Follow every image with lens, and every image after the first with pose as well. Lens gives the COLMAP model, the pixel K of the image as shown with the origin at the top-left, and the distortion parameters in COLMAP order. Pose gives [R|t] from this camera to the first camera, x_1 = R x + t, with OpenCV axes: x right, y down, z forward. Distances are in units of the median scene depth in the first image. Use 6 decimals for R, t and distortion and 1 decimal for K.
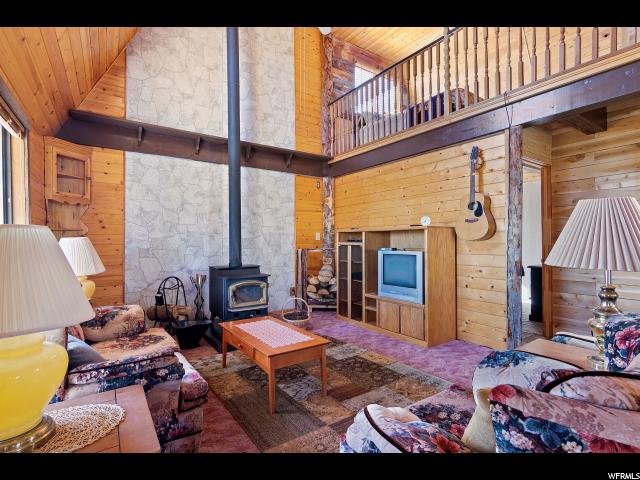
lens RADIAL K [[319.5, 0, 322.0], [0, 319.5, 244.0], [0, 0, 1]] dist [0.000870, 0.000501]
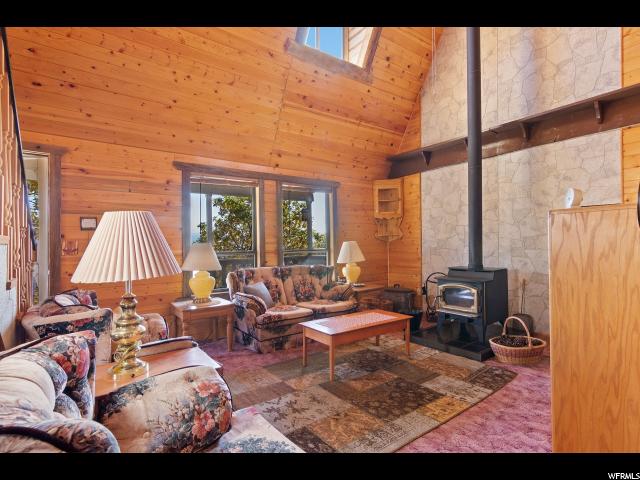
lens RADIAL K [[319.5, 0, 322.0], [0, 319.5, 244.0], [0, 0, 1]] dist [0.000870, 0.000501]
pose [[0.039303, 0.004254, -0.999218, 0.680311], [0.011202, 0.999926, 0.004697, -0.010766], [0.999165, -0.011377, 0.039252, 0.551323]]
